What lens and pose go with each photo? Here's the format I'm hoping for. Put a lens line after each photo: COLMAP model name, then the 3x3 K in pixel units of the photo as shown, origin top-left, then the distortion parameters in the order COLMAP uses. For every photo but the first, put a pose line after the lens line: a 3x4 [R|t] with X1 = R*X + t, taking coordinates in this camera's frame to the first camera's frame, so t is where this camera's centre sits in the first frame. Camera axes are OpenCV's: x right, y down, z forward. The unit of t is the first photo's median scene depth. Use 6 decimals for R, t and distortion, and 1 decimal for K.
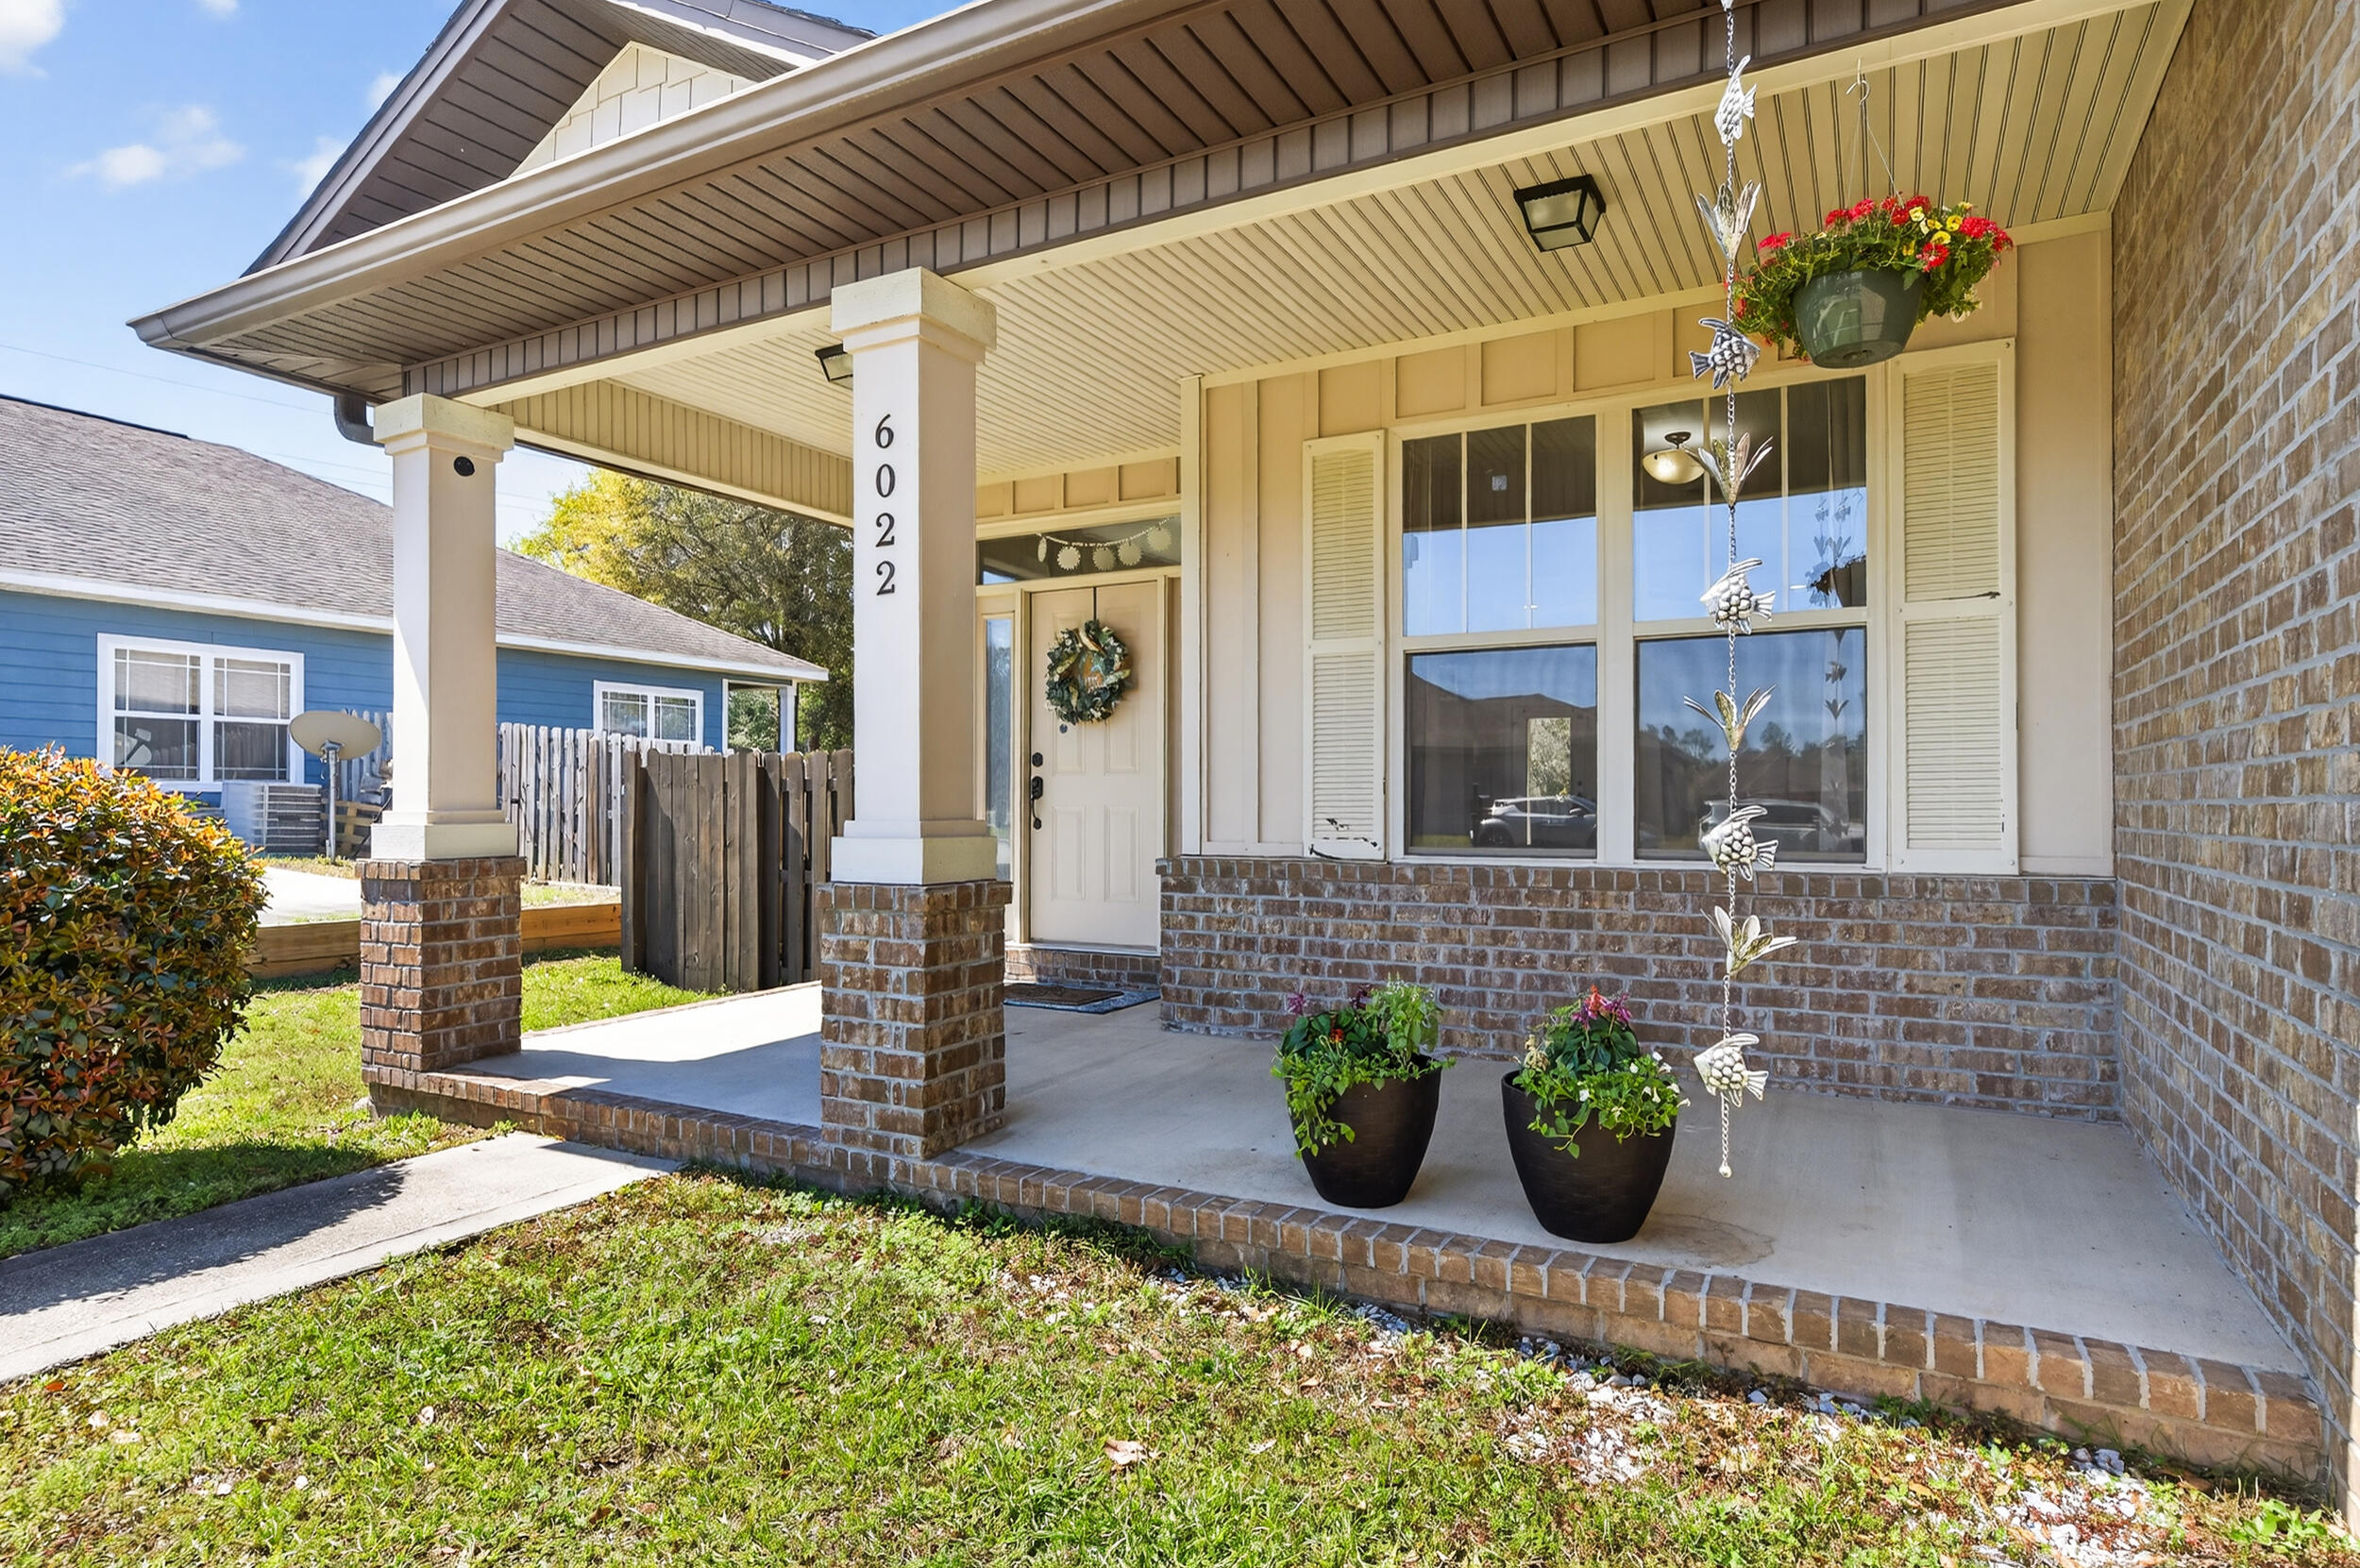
lens RADIAL K [[1270.2, 0, 1183.6], [0, 1270.2, 791.3], [0, 0, 1]] dist [0.004084, 0.000316]
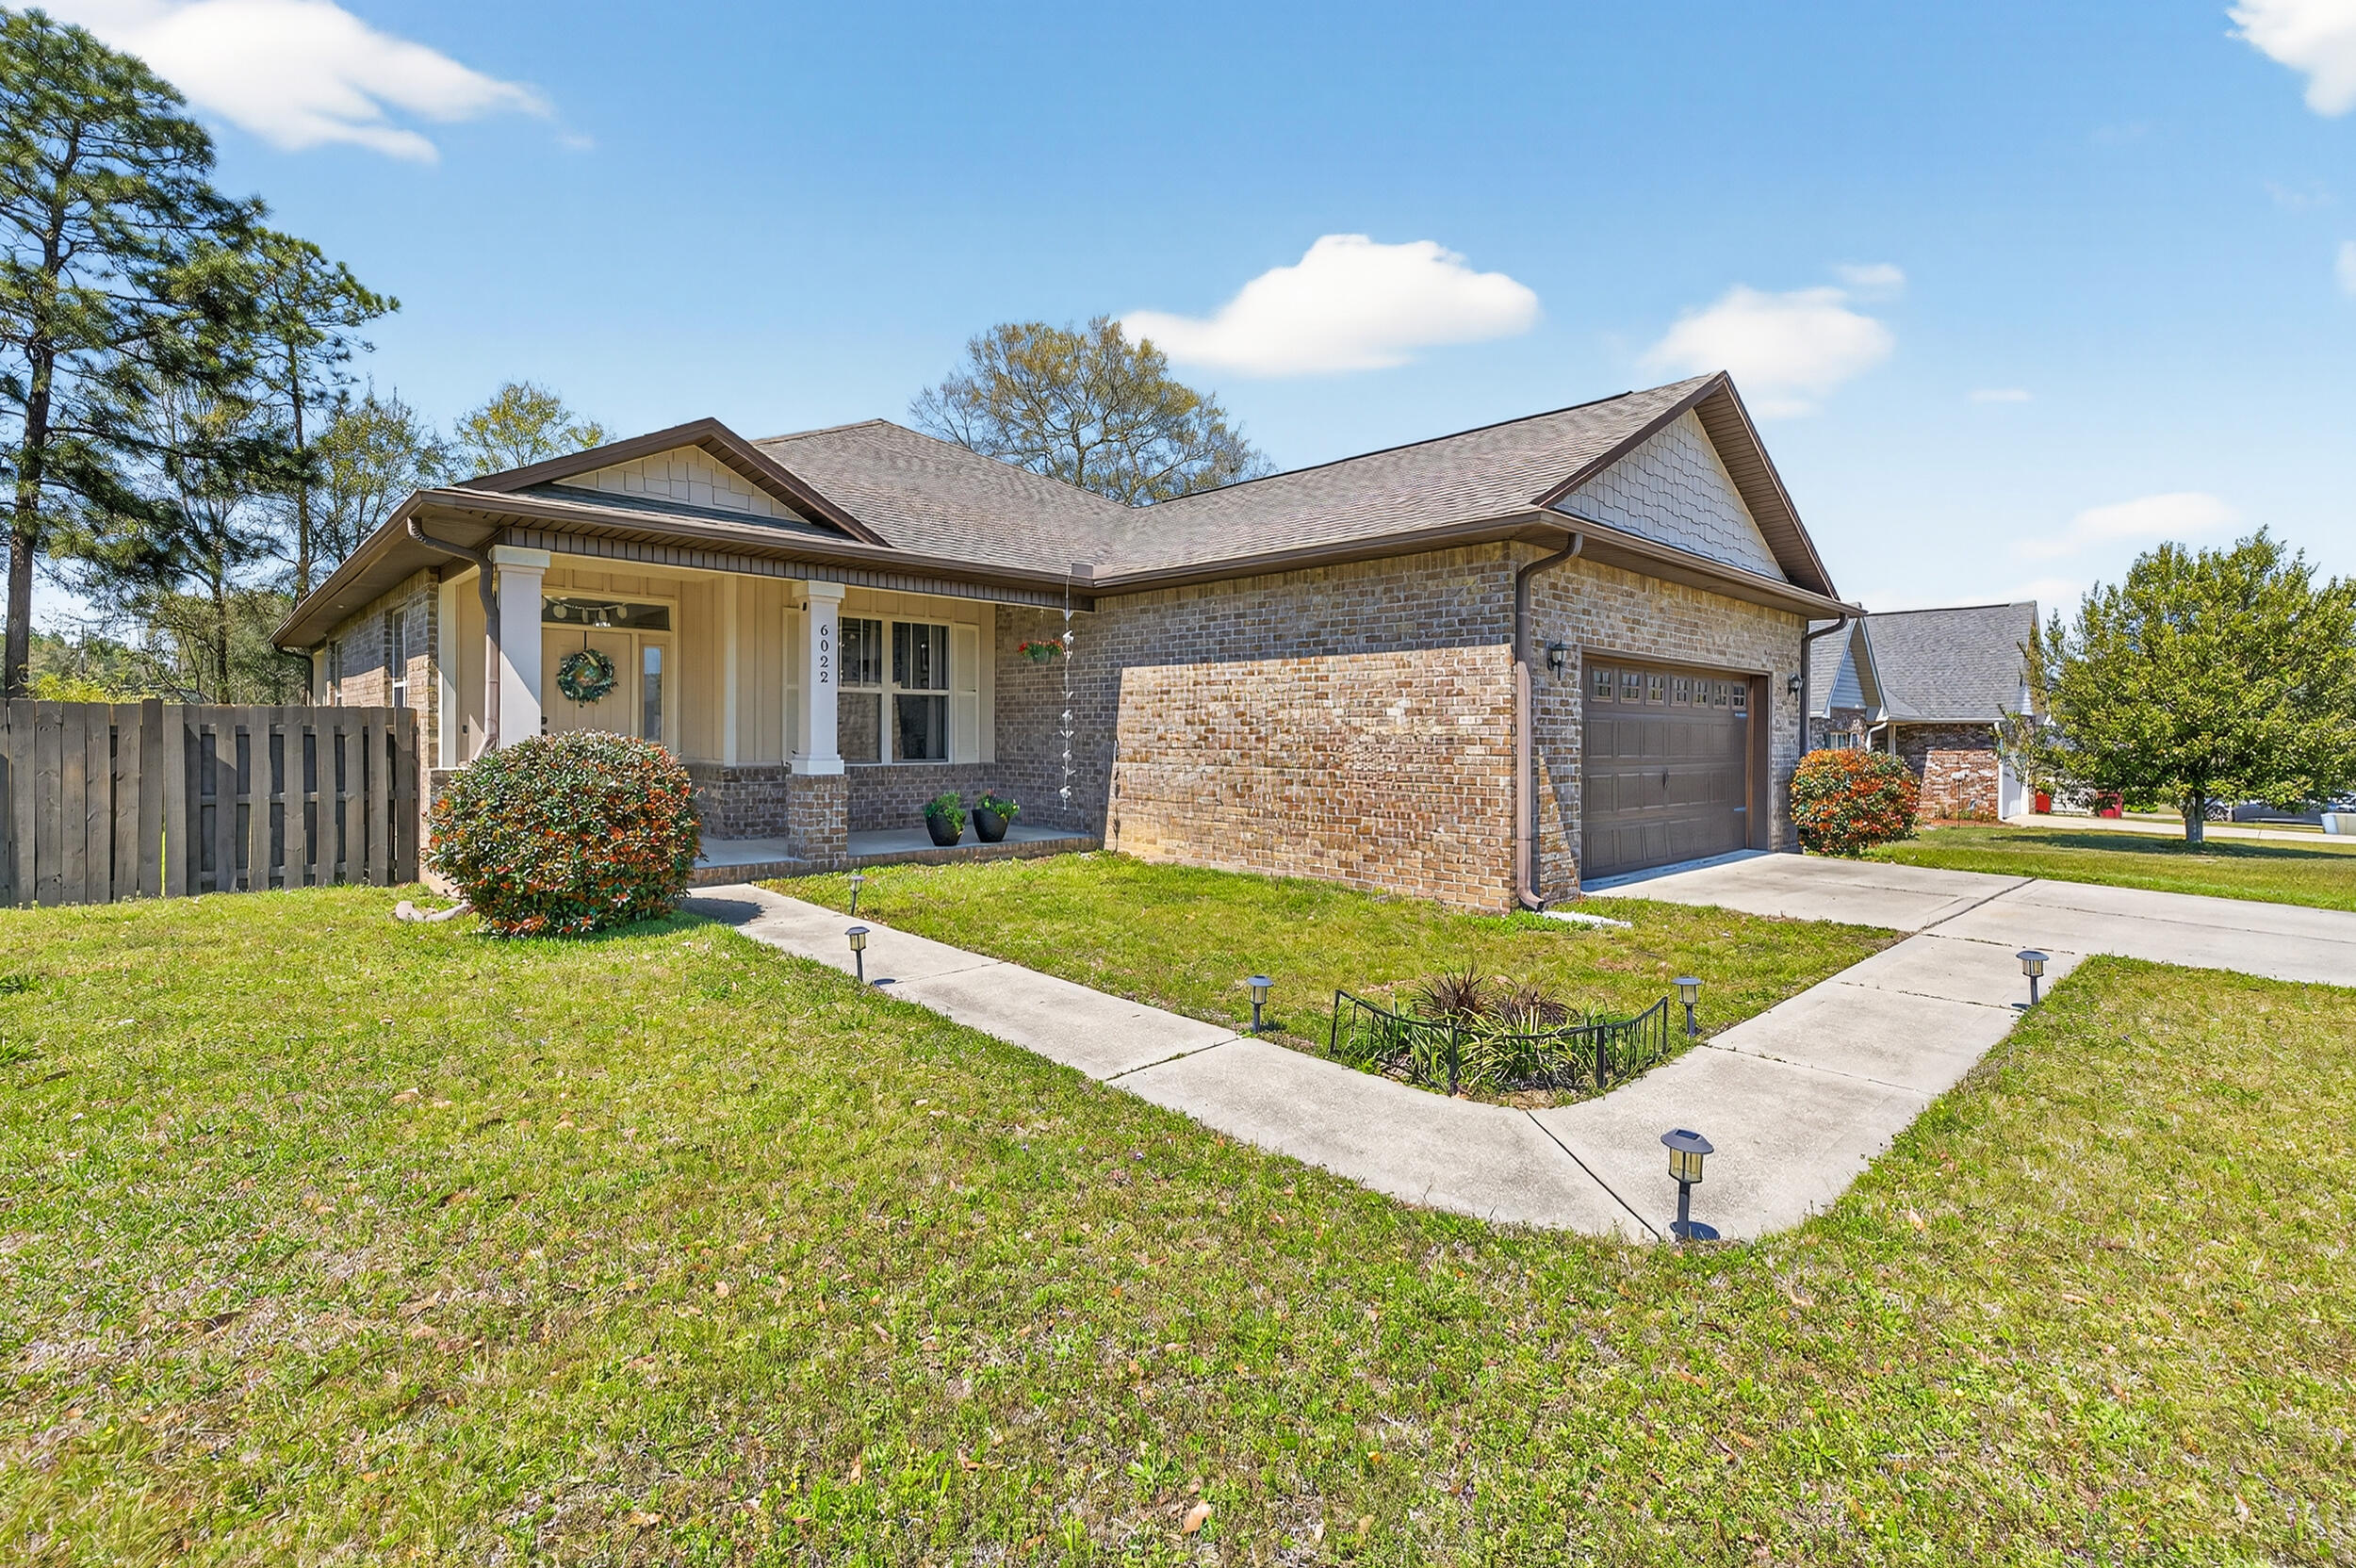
lens RADIAL K [[1037.9, 0, 1178.1], [0, 1037.9, 726.7], [0, 0, 1]] dist [0.024332, 0.000137]
pose [[0.306271, 0.006952, 0.951919, -1.903487], [-0.018516, 0.999828, -0.001345, -0.046448], [-0.951764, -0.017214, 0.306347, -0.482478]]
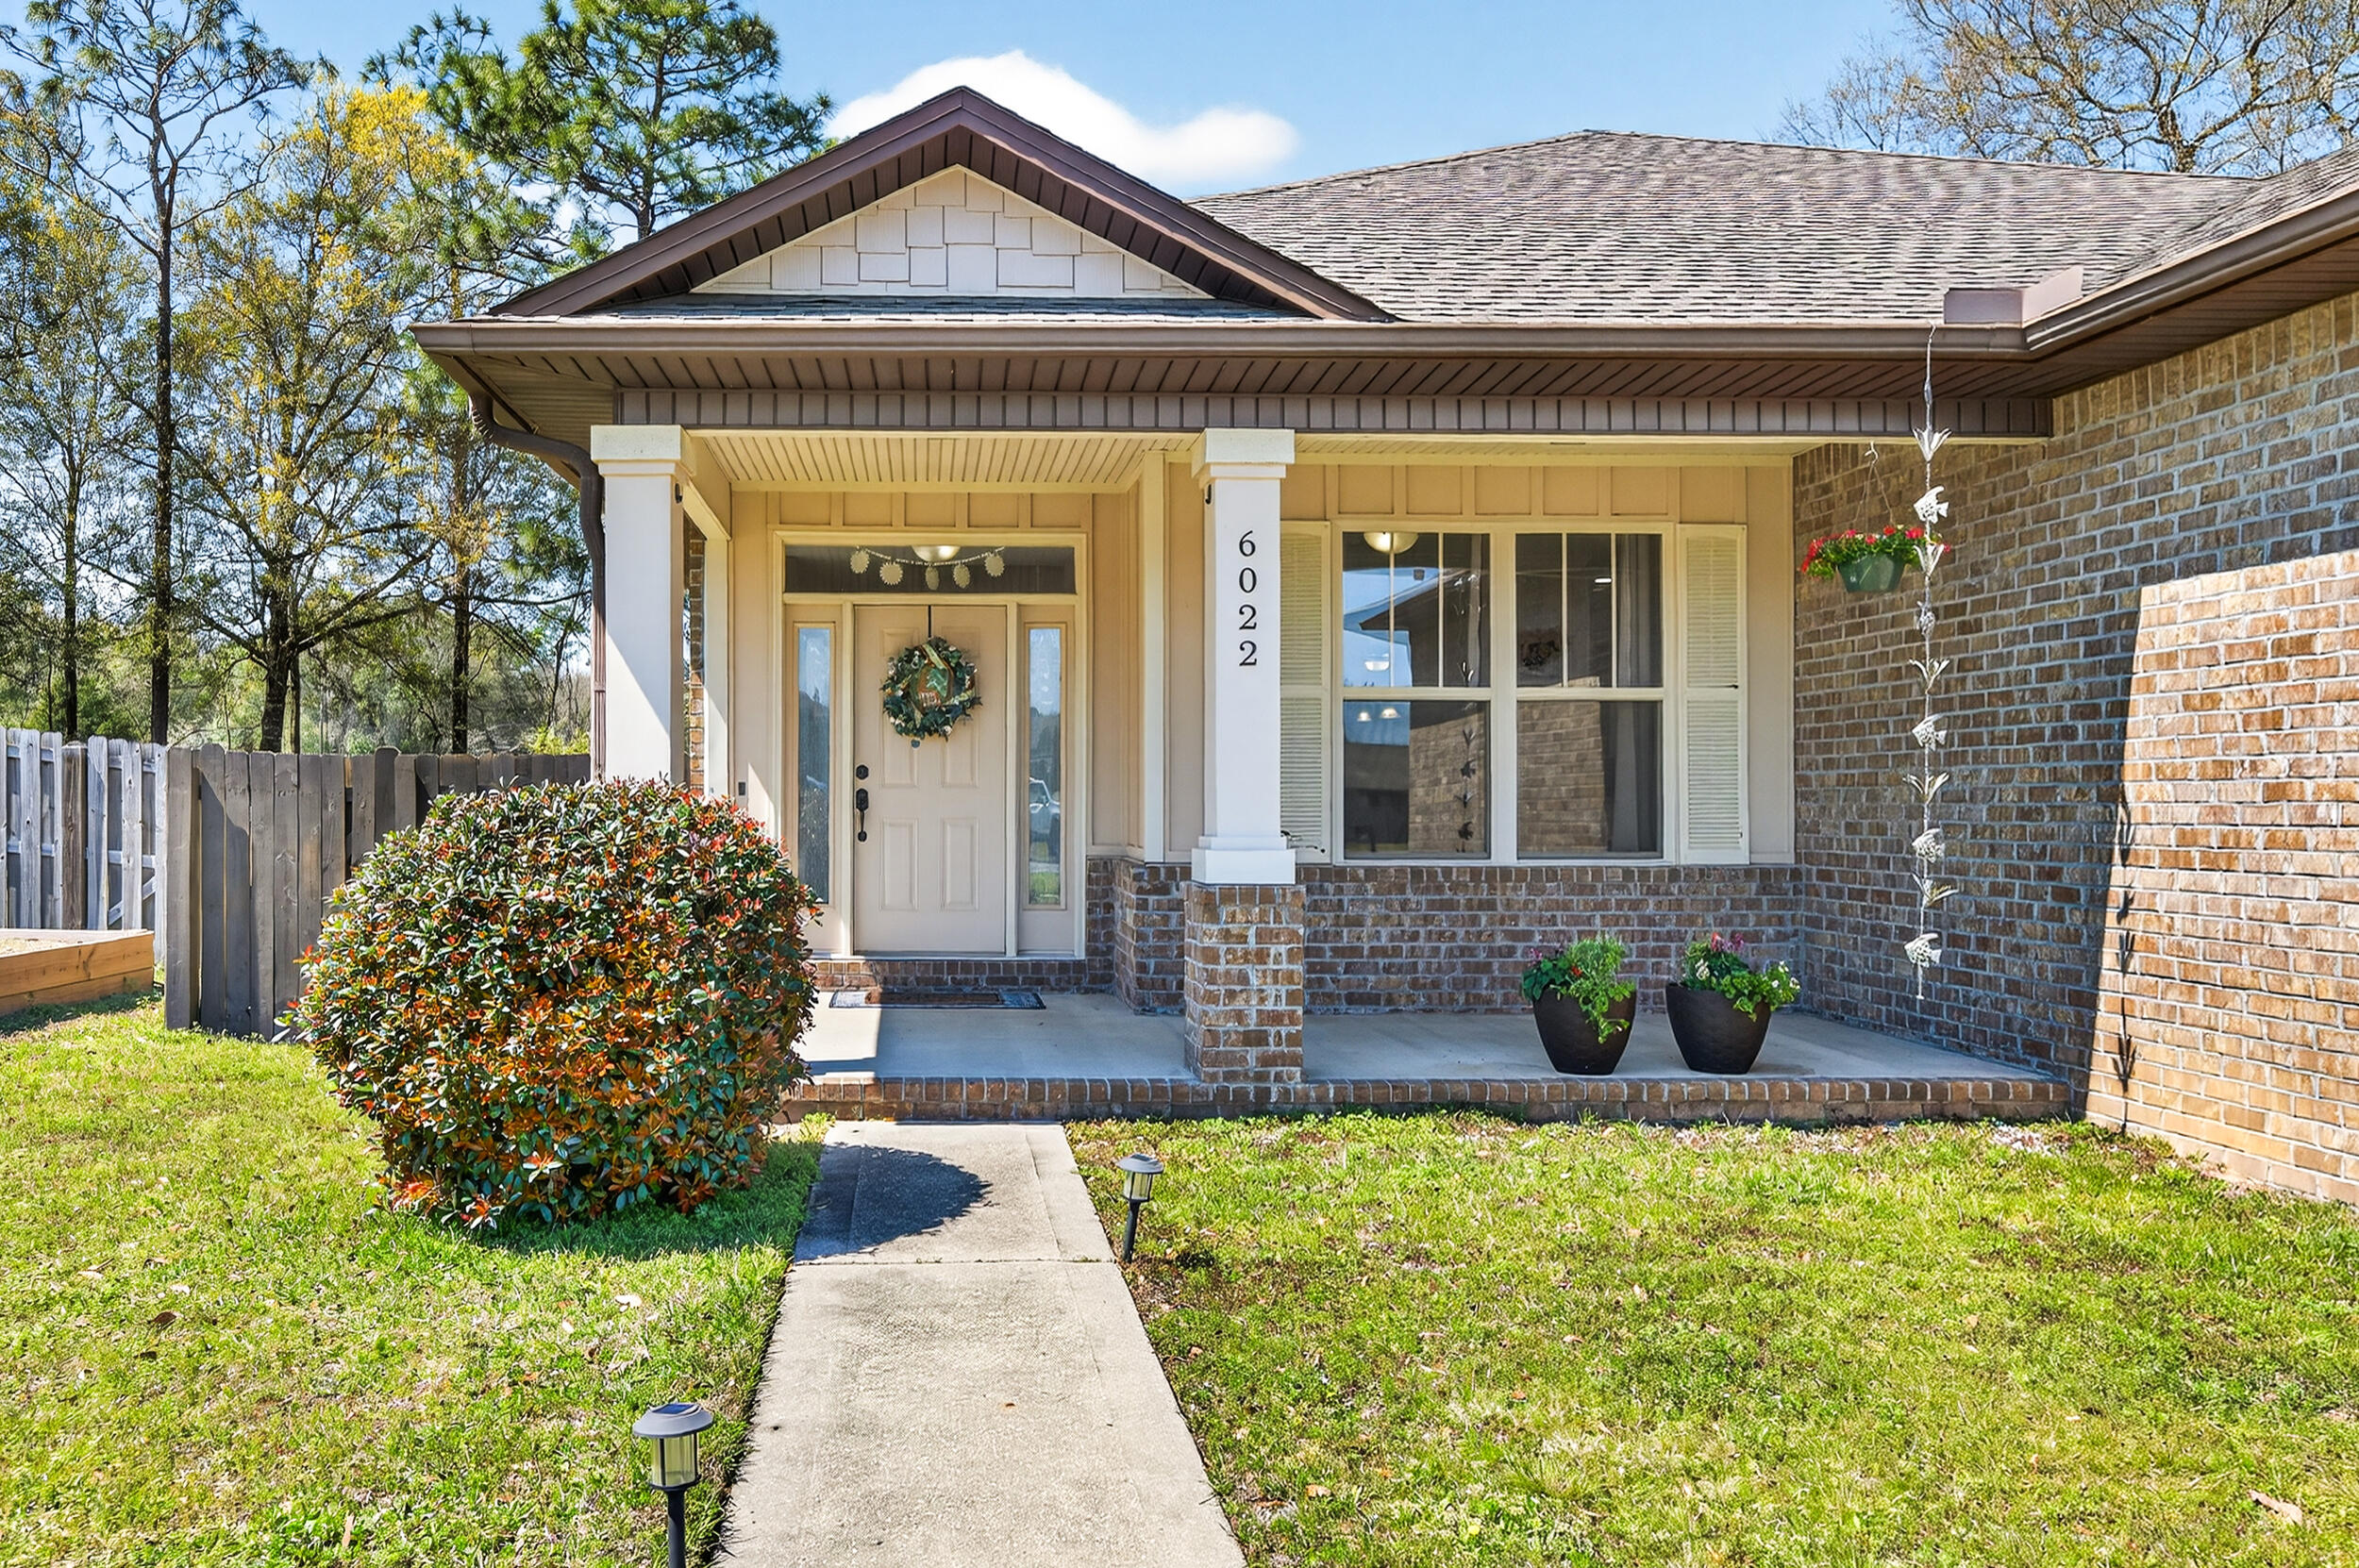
lens RADIAL K [[1744.7, 0, 948.0], [0, 1744.7, 796.0], [0, 0, 1]] dist [0.004131, 0.010395]
pose [[0.865947, 0.002546, 0.500129, -1.123556], [-0.006420, 0.999961, 0.006025, -0.022658], [-0.500094, -0.008428, 0.865930, -0.333504]]
